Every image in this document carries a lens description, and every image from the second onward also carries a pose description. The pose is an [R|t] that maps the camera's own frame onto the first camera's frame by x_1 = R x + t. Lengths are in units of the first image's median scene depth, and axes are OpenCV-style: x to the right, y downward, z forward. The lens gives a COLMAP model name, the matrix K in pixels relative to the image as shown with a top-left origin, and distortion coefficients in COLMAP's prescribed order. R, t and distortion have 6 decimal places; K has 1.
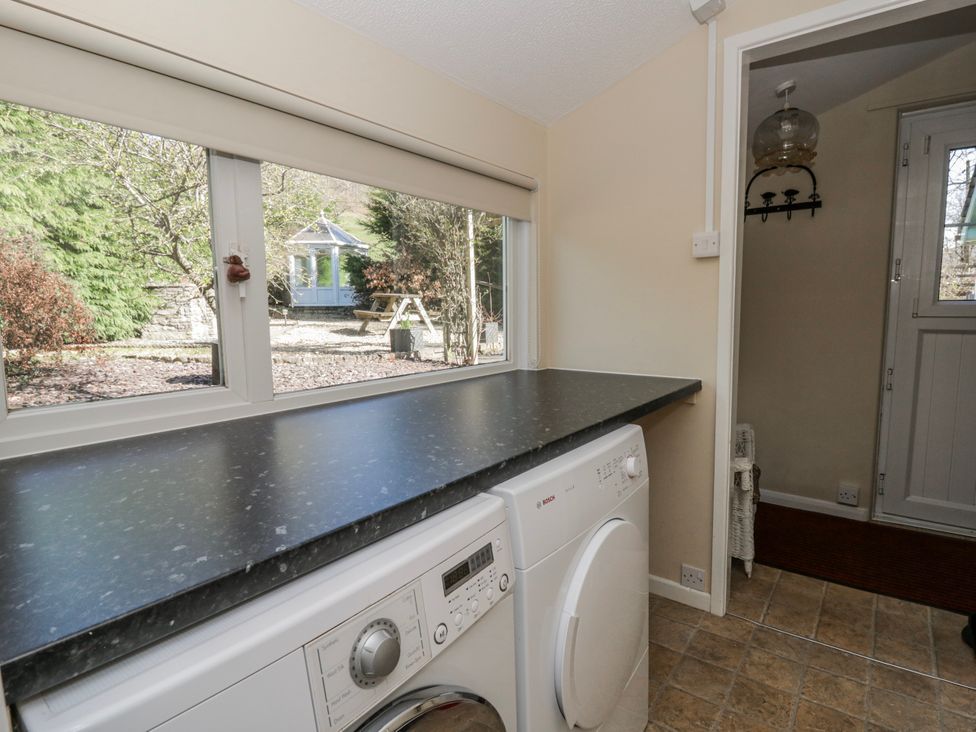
lens RADIAL K [[516.6, 0, 494.2], [0, 516.6, 366.4], [0, 0, 1]] dist [-0.003392, -0.010388]
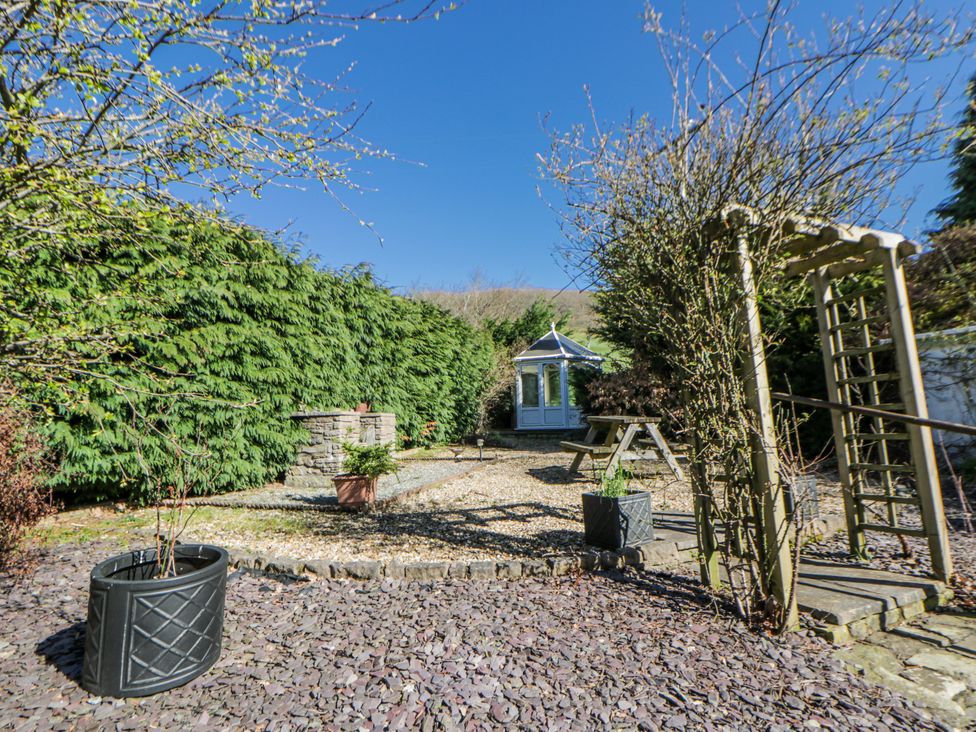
lens RADIAL K [[516.6, 0, 484.0], [0, 516.6, 362.0], [0, 0, 1]] dist [-0.003392, -0.010388]
pose [[0.878709, -0.074593, -0.471494, -0.025331], [-0.035801, 0.974636, -0.220915, -0.055017], [0.476014, 0.211000, 0.853751, 0.330843]]
